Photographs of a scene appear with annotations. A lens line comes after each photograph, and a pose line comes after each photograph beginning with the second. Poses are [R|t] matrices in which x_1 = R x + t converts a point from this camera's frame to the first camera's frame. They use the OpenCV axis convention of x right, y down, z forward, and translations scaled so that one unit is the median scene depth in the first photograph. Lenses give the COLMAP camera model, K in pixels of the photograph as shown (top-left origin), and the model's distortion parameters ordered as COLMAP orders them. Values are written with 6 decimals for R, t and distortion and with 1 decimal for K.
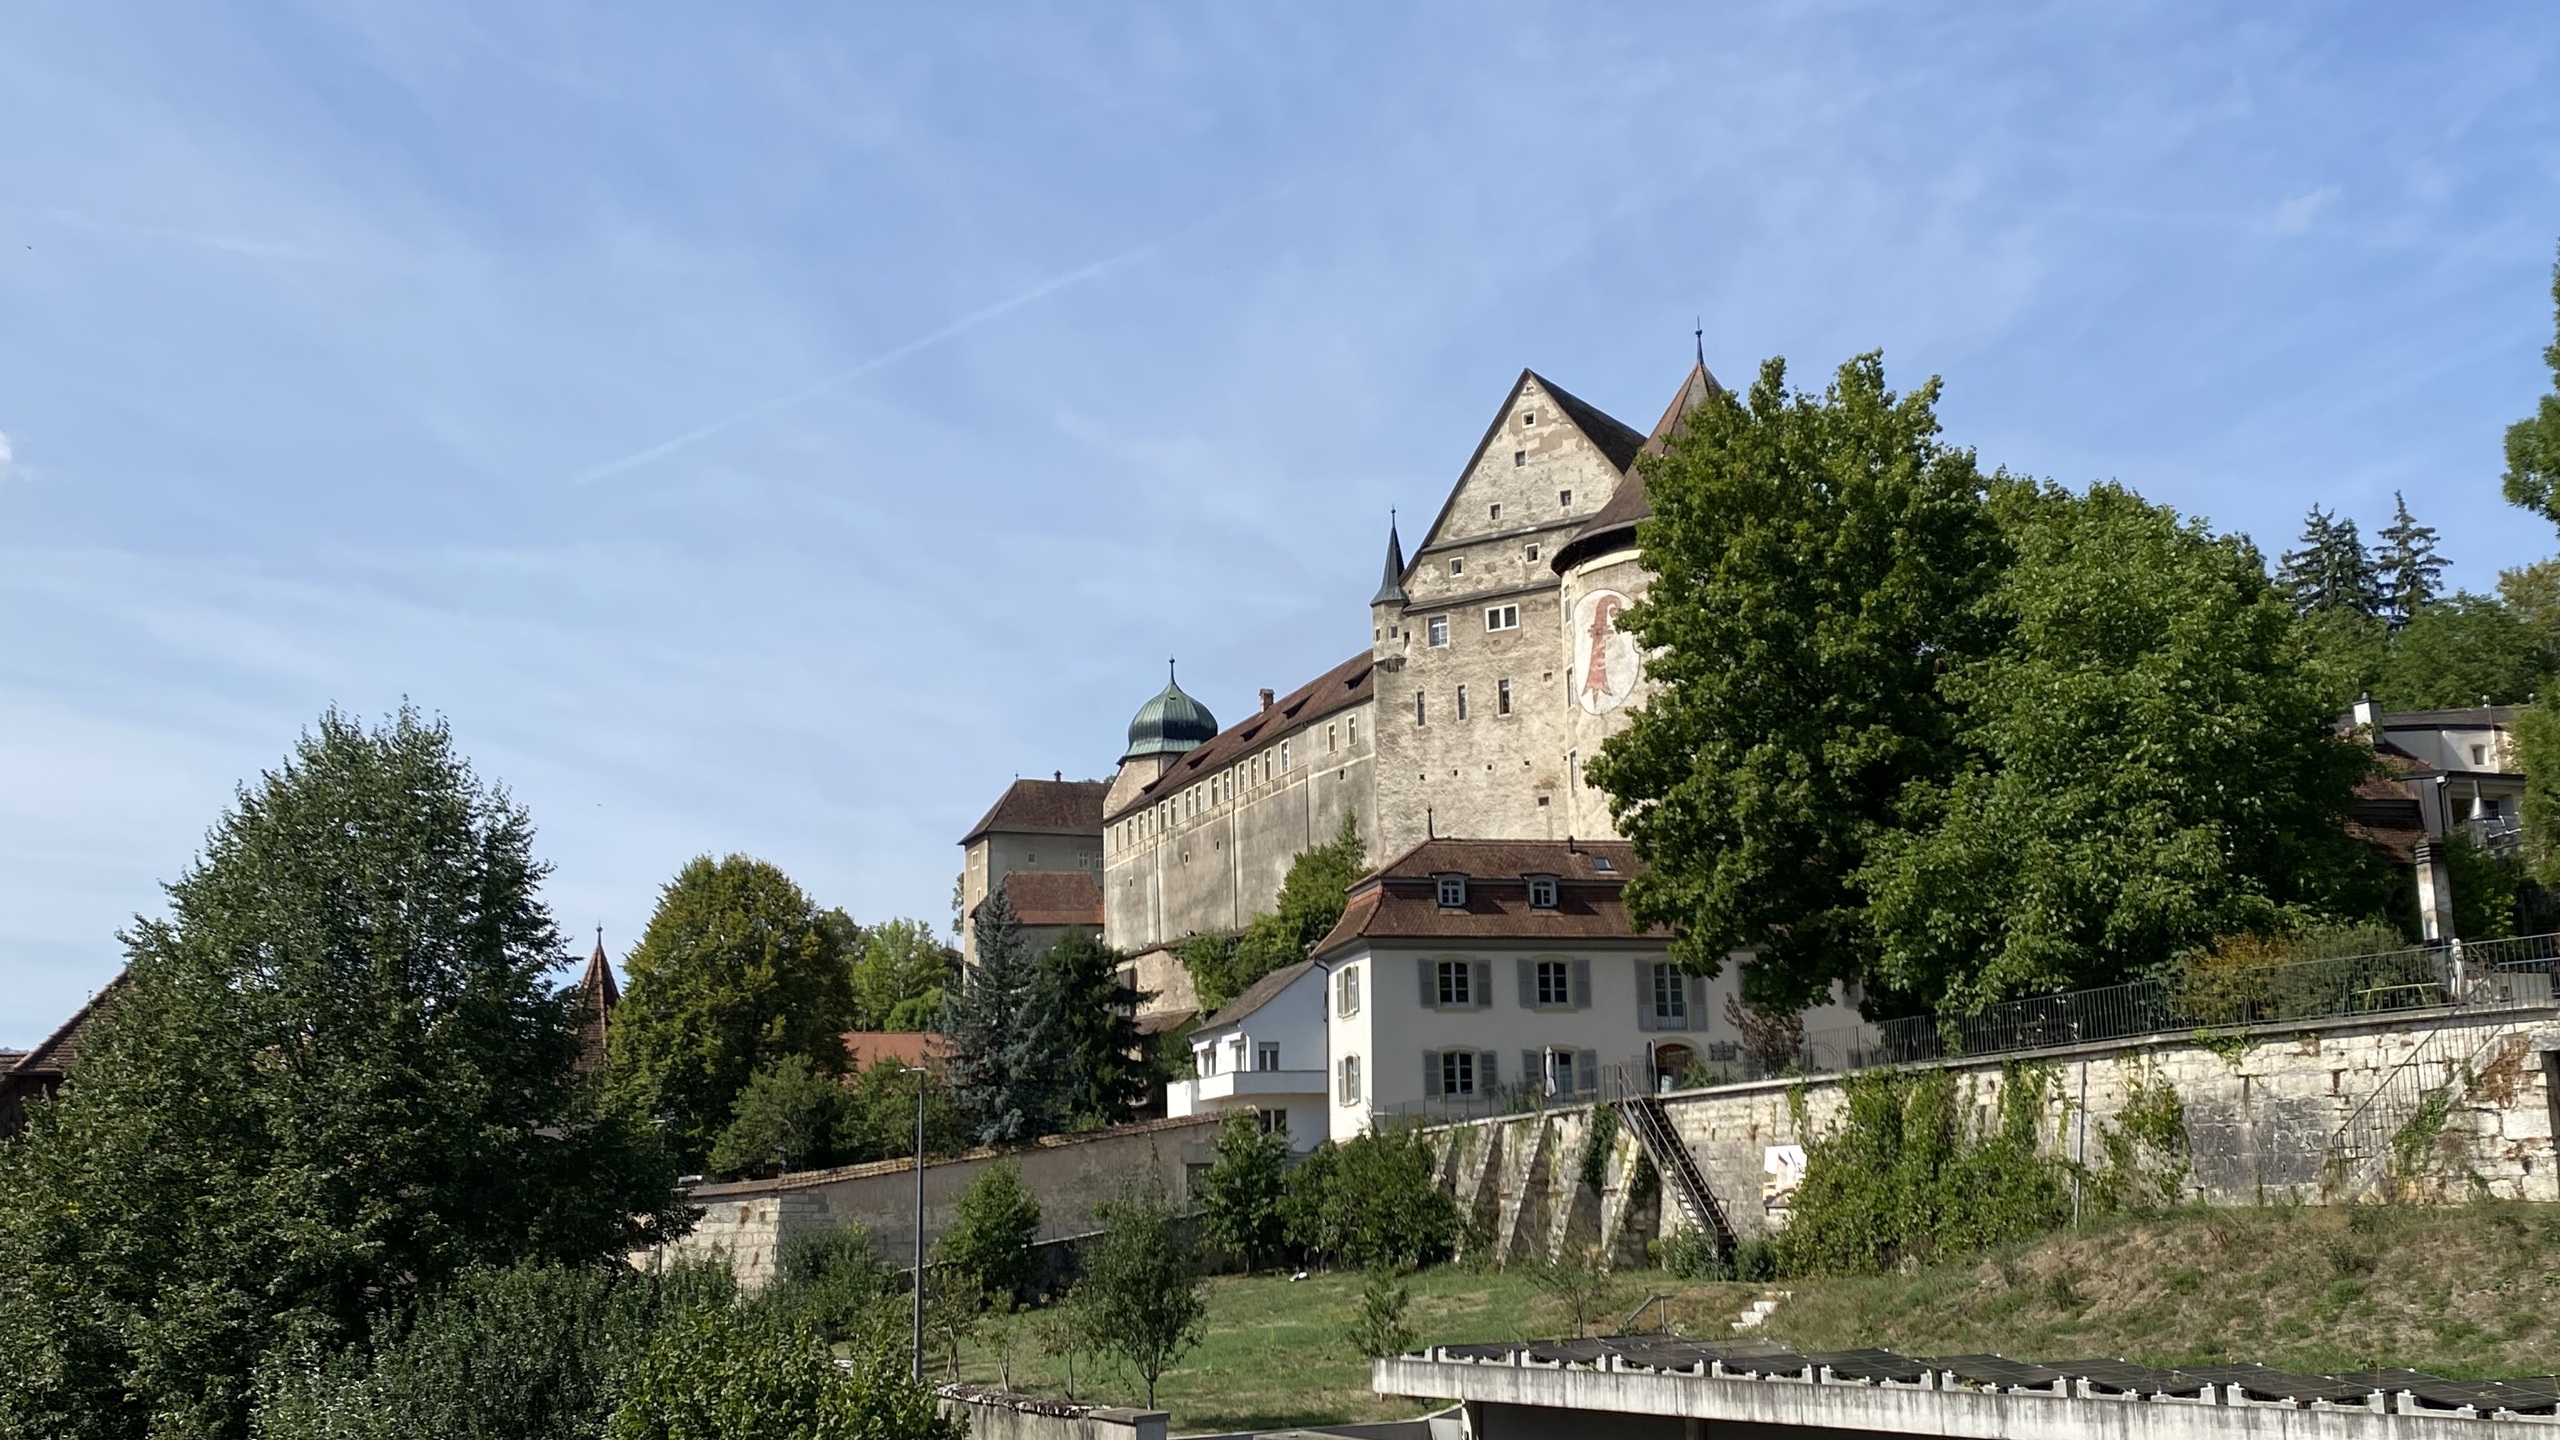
lens RADIAL K [[2237.2, 0, 1280.0], [0, 2237.2, 720.0], [0, 0, 1]] dist [0.001925, -0.000262]
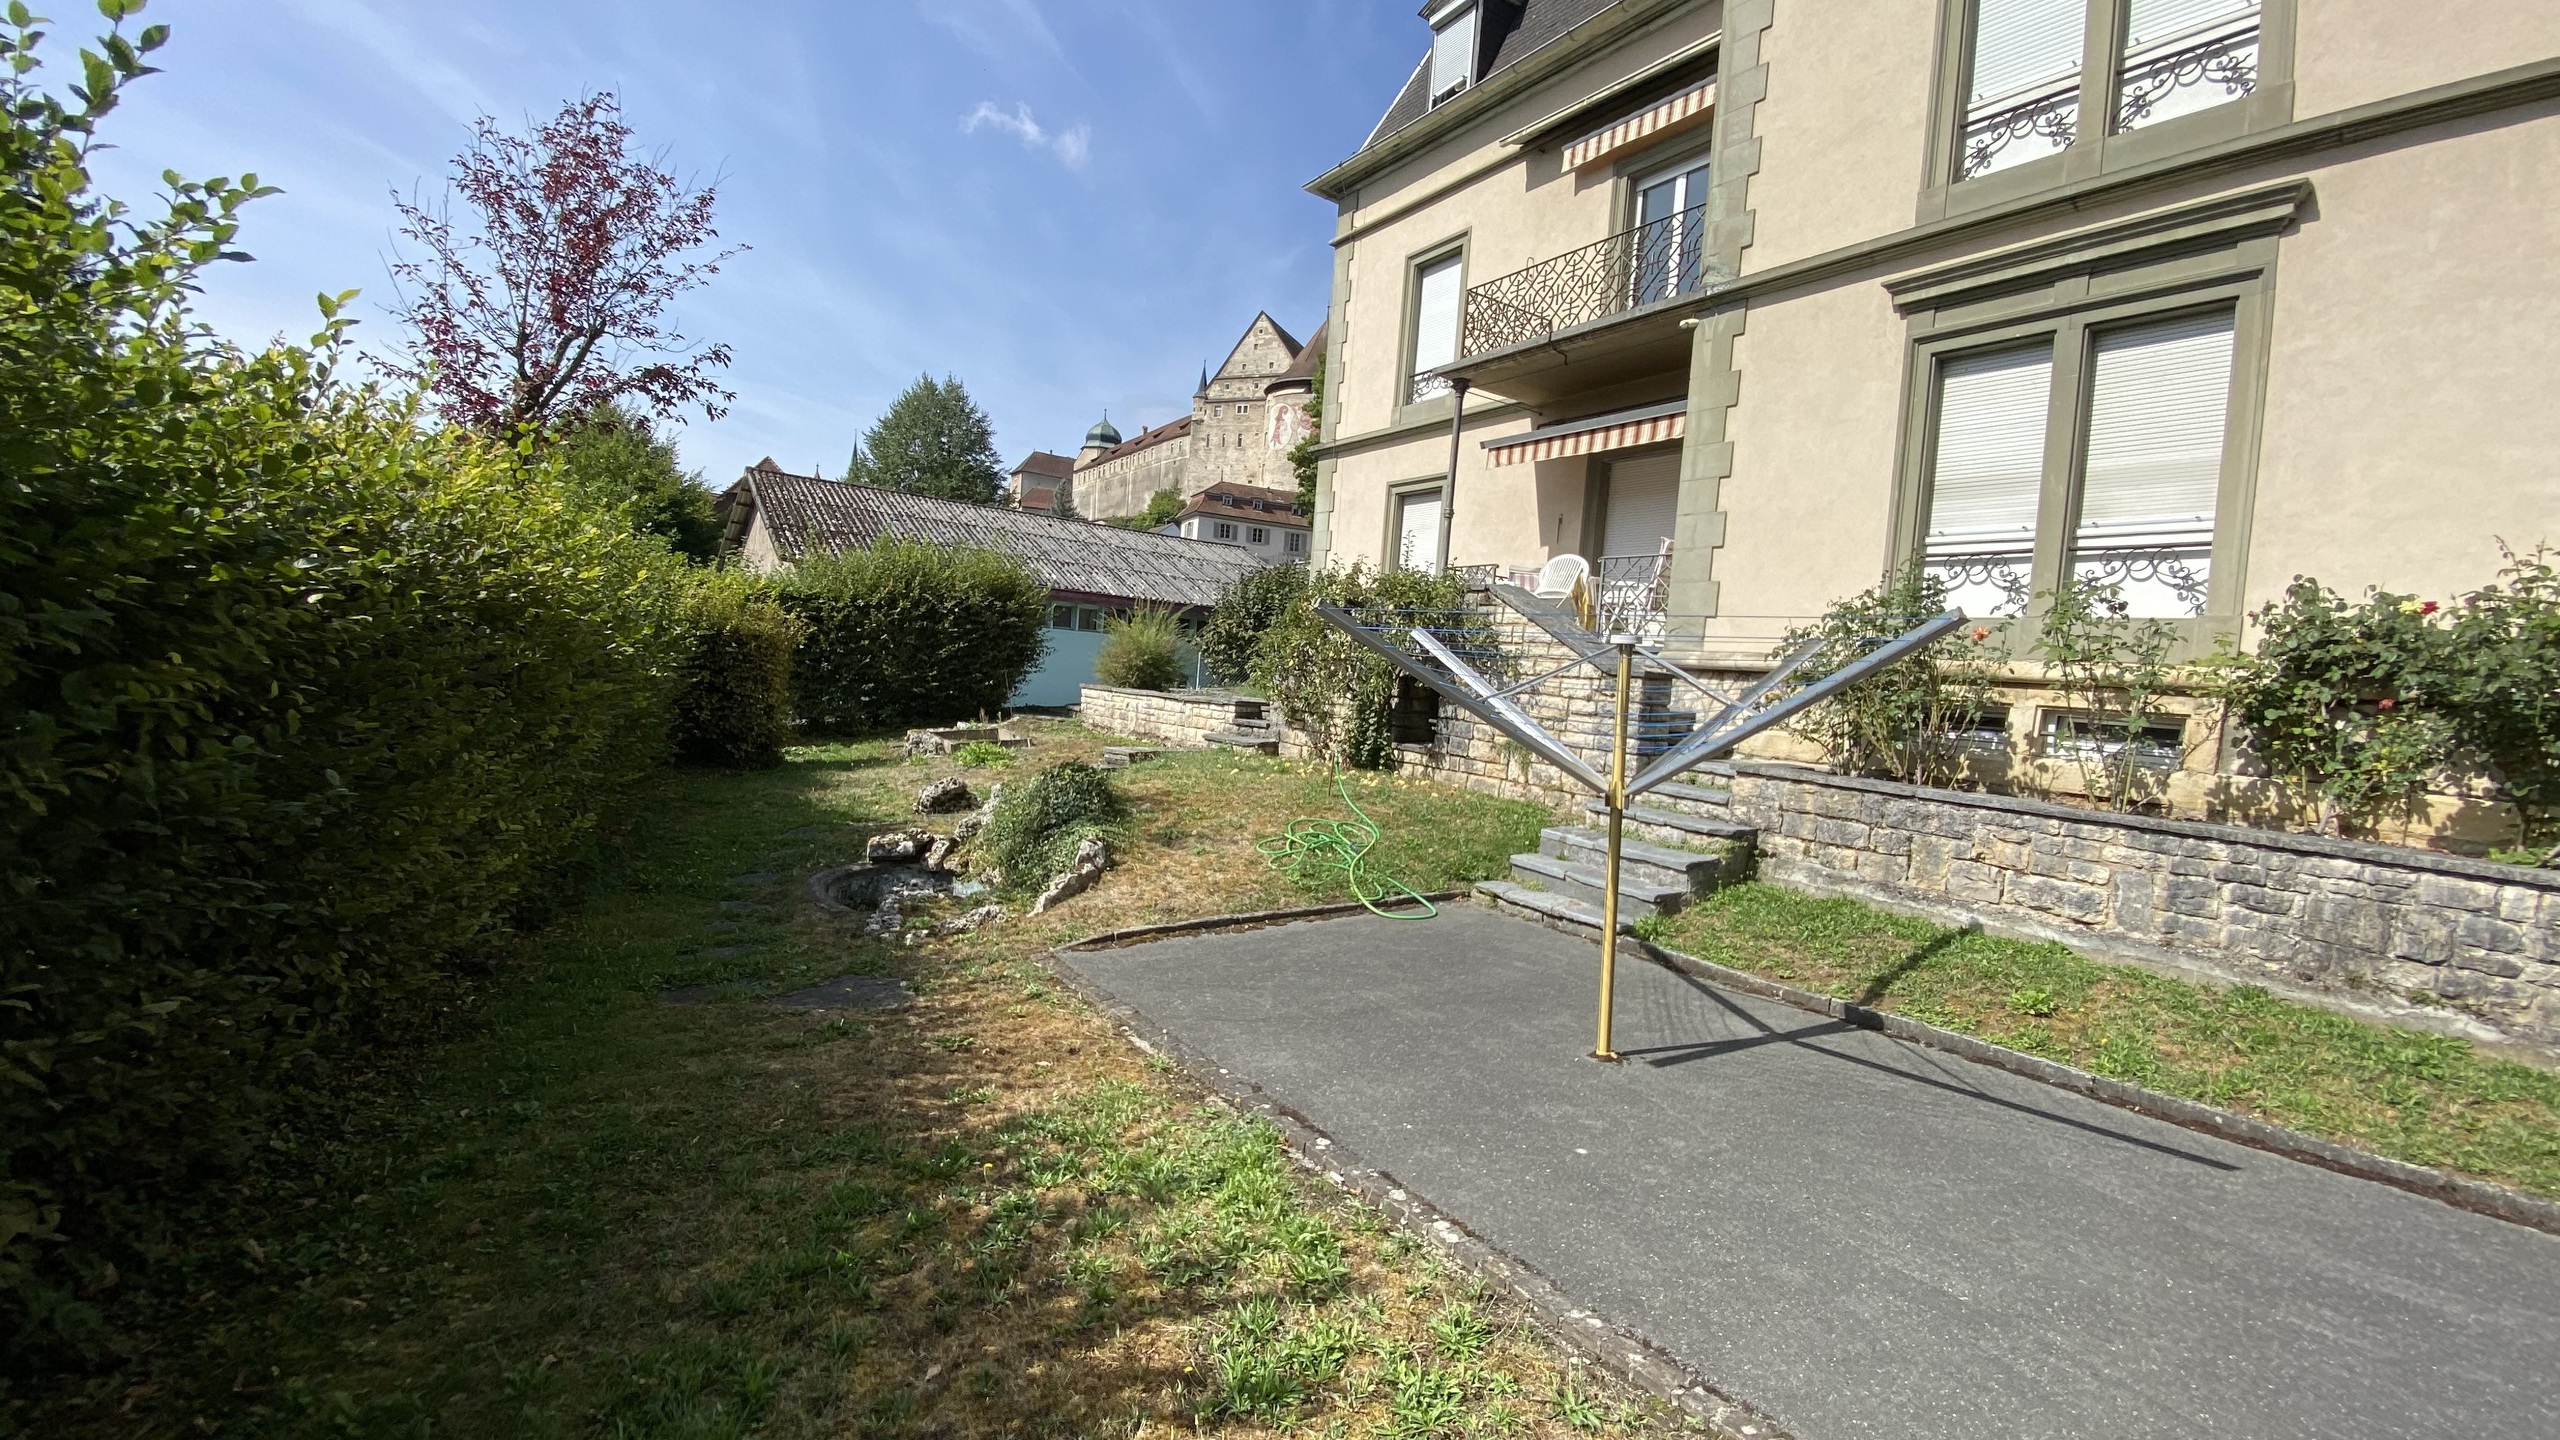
lens RADIAL K [[1062.8, 0, 1280.0], [0, 1062.8, 720.0], [0, 0, 1]] dist [0.001177, 0.000018]
pose [[0.975599, 0.082176, 0.203601, -0.080624], [-0.125764, 0.969271, 0.211415, 0.038006], [-0.179971, -0.231862, 0.955955, -0.278793]]
